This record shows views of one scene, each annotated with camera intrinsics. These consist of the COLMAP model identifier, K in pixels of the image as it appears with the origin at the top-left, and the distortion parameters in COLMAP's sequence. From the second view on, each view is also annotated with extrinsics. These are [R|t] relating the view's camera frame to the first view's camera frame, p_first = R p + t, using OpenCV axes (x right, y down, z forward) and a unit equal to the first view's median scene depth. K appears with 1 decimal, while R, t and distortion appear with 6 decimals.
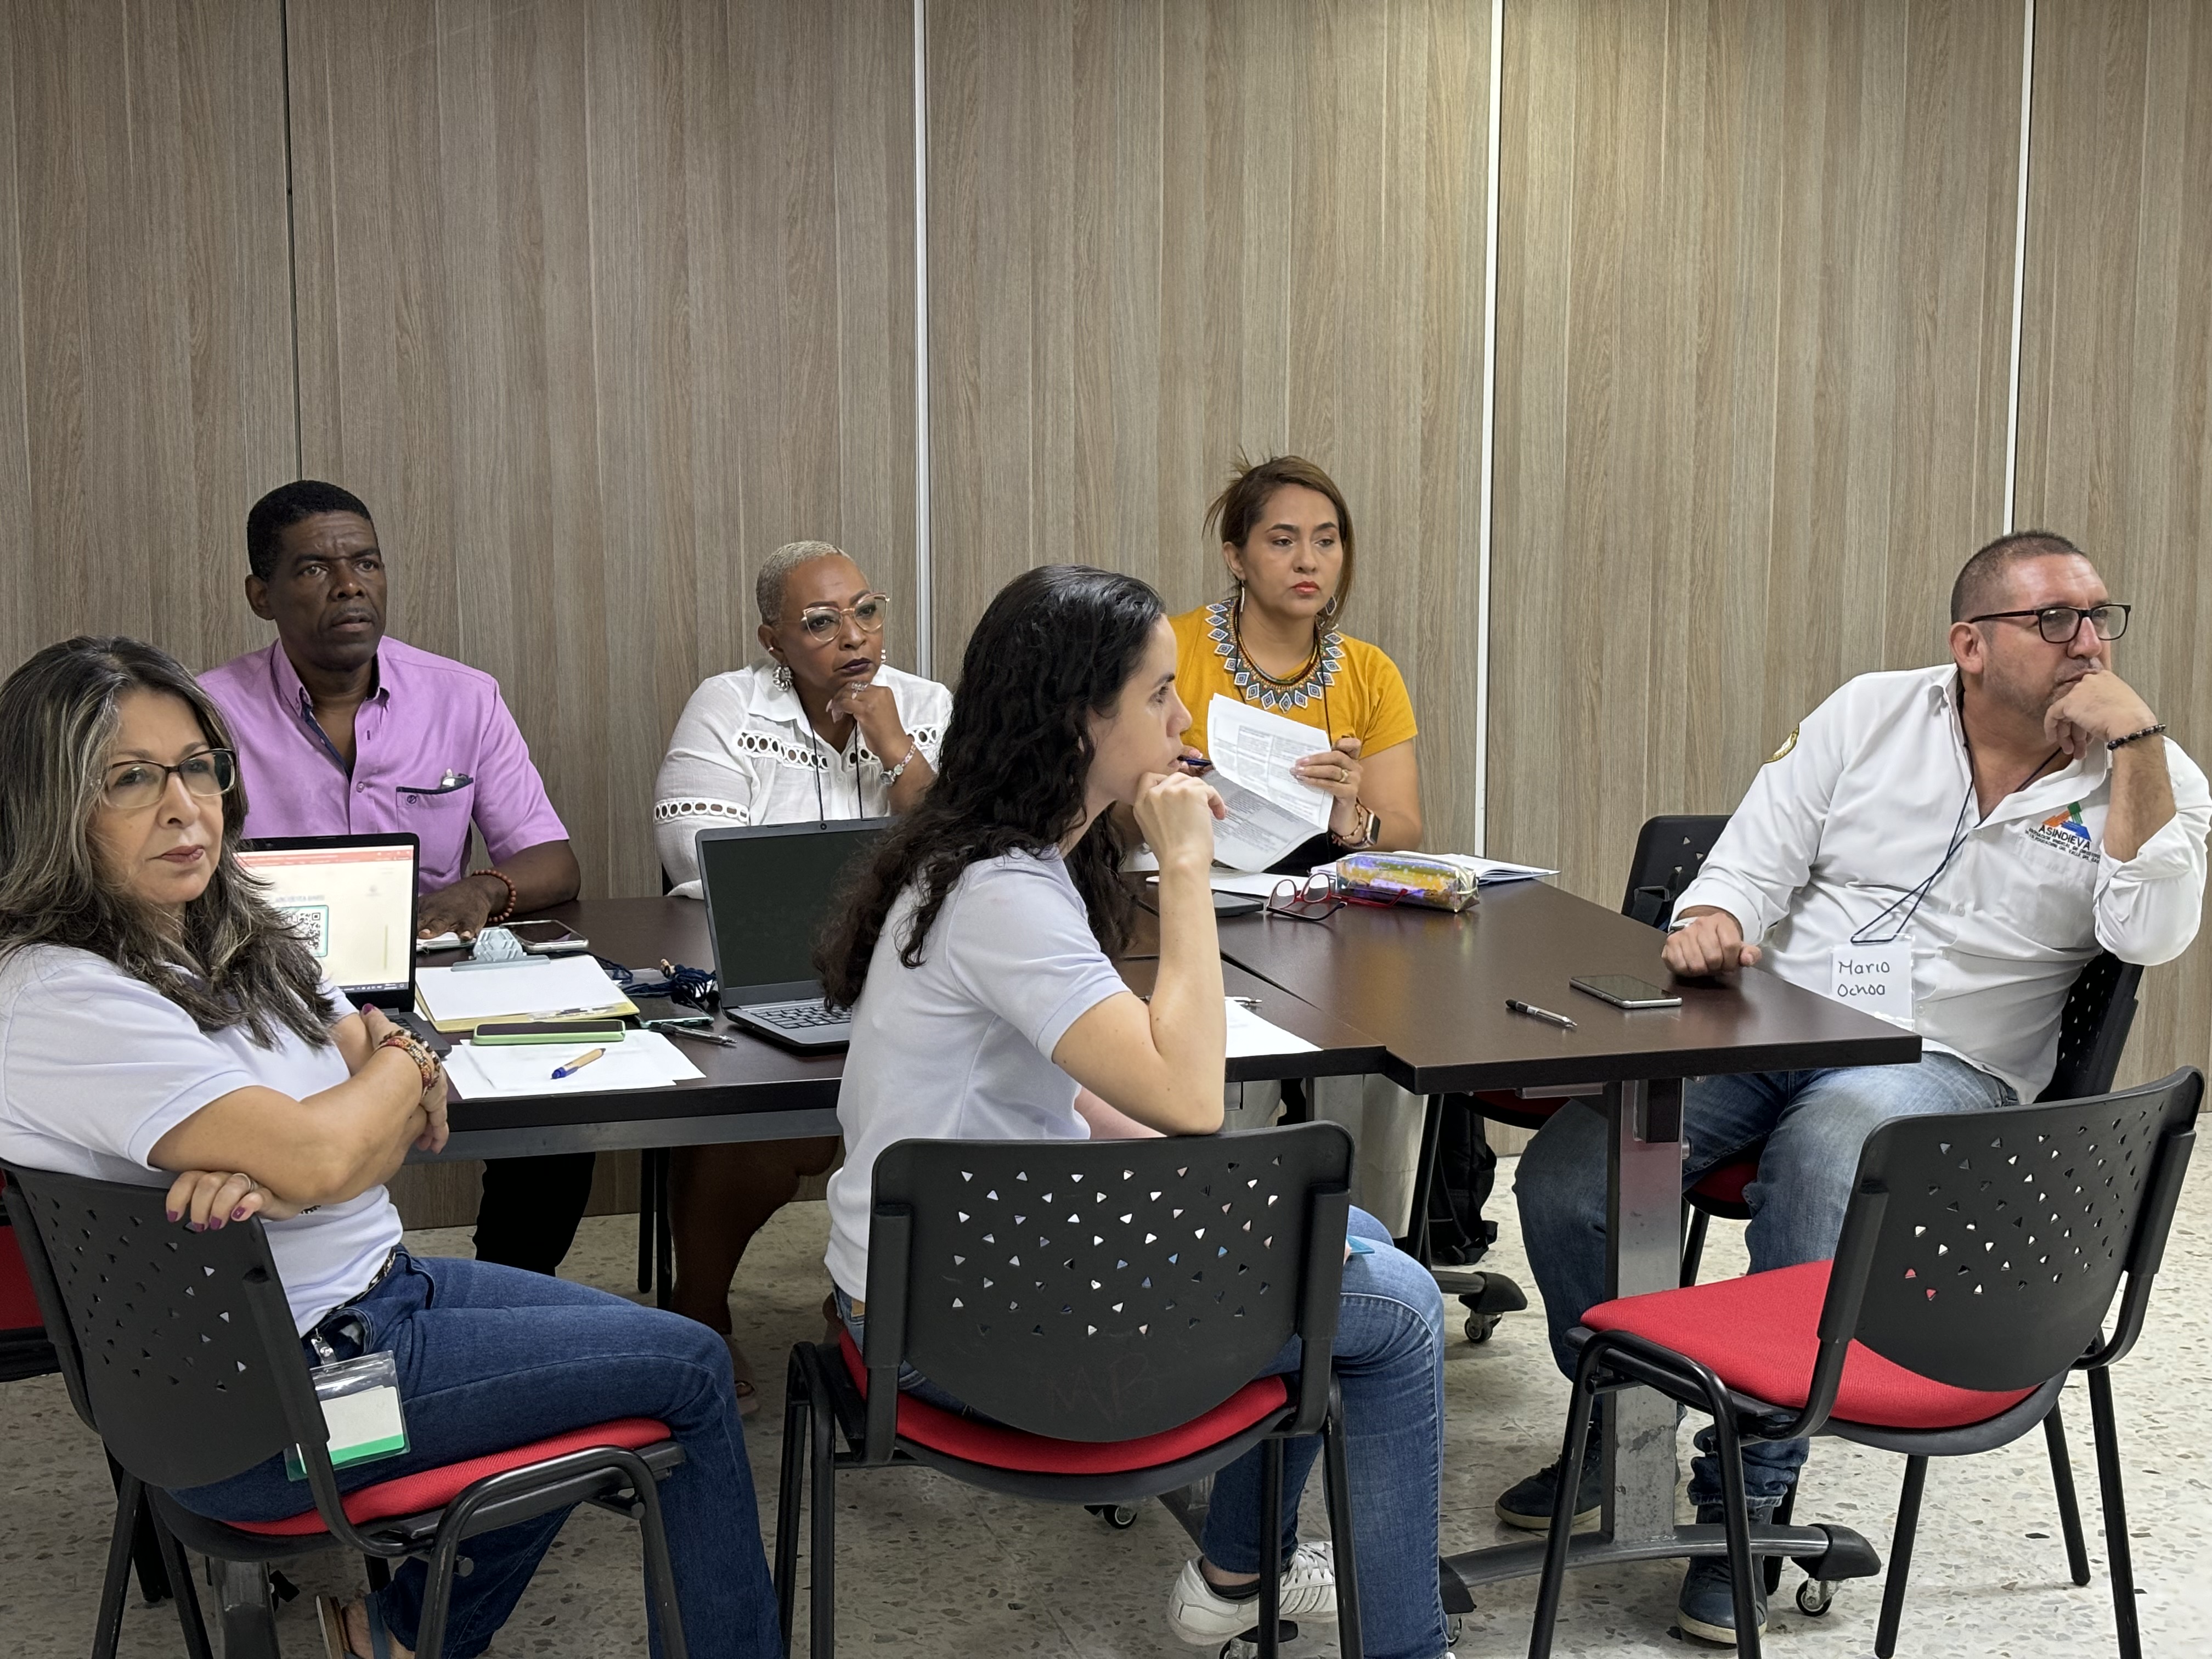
lens RADIAL K [[3356.3, 0, 1102.1], [0, 3356.3, 846.4], [0, 0, 1]] dist [0.111498, 0.000000]
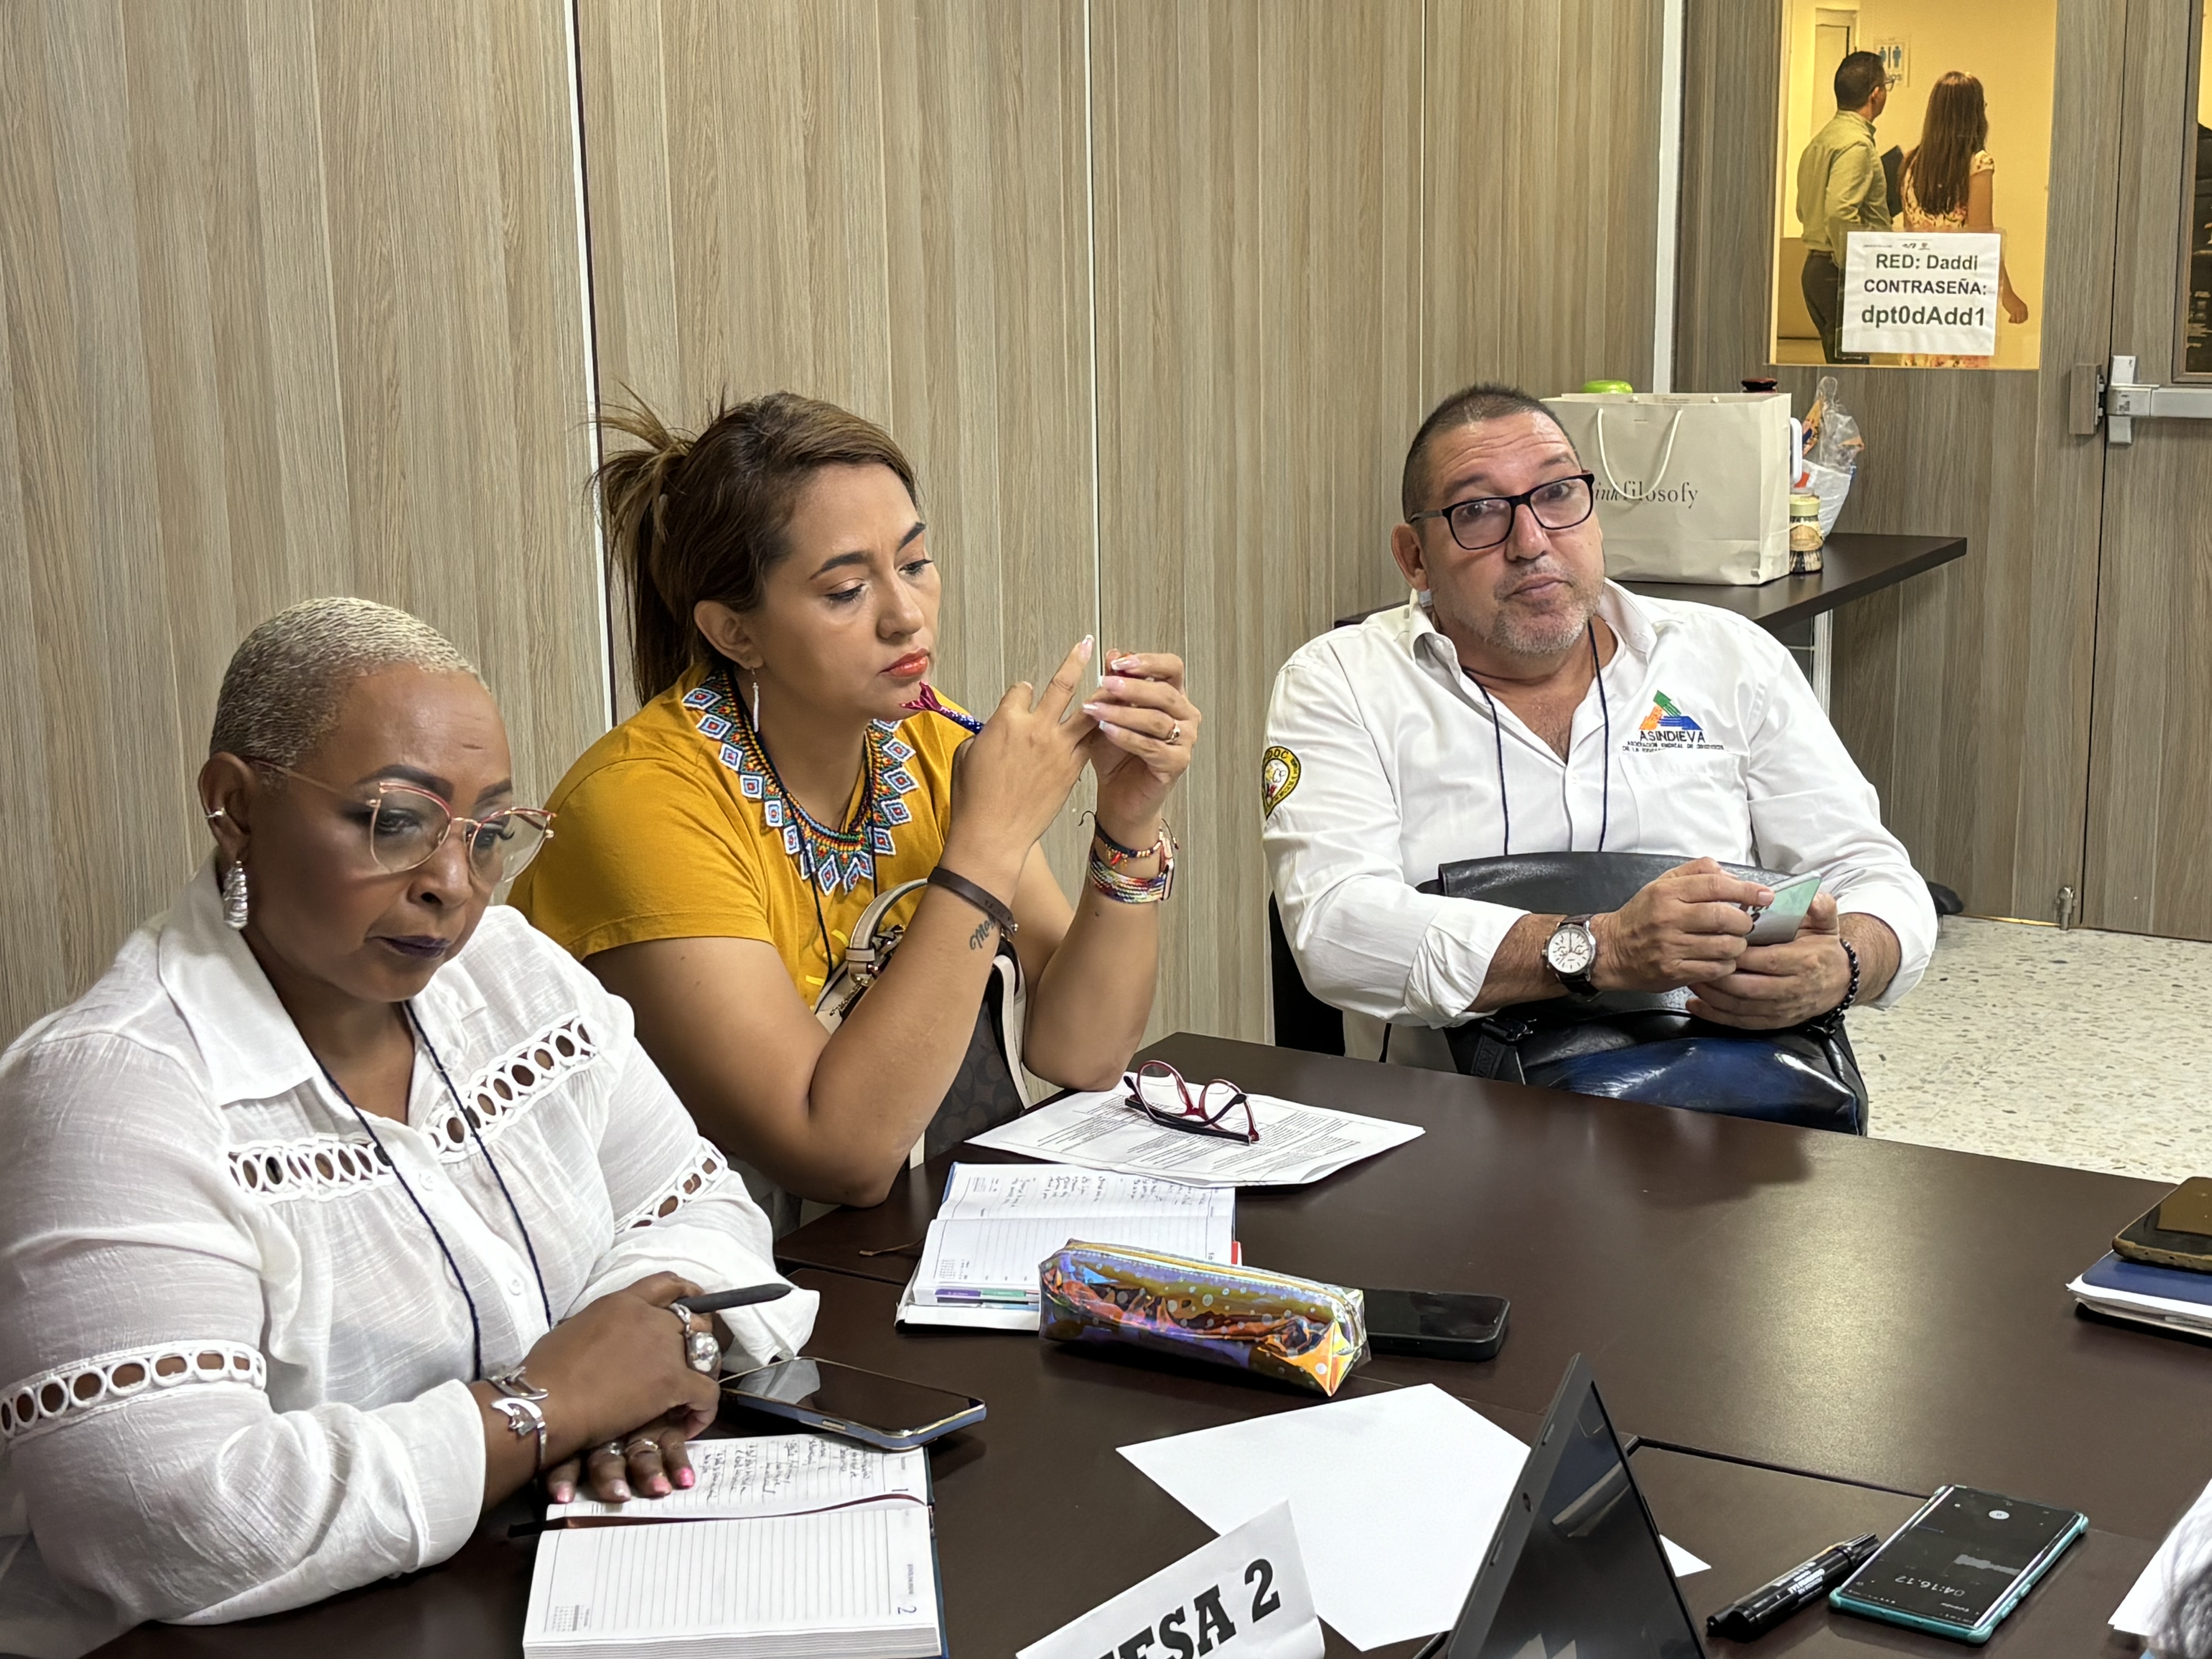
lens RADIAL K [[3223.0, 0, 1113.0], [0, 3223.0, 913.0], [0, 0, 1]] dist [0.049274, 0.000000]
pose [[0.730637, -0.174060, 0.660207, -0.220180], [0.116549, 0.984562, 0.130592, -0.077847], [-0.672745, -0.018469, 0.739644, 0.530747]]
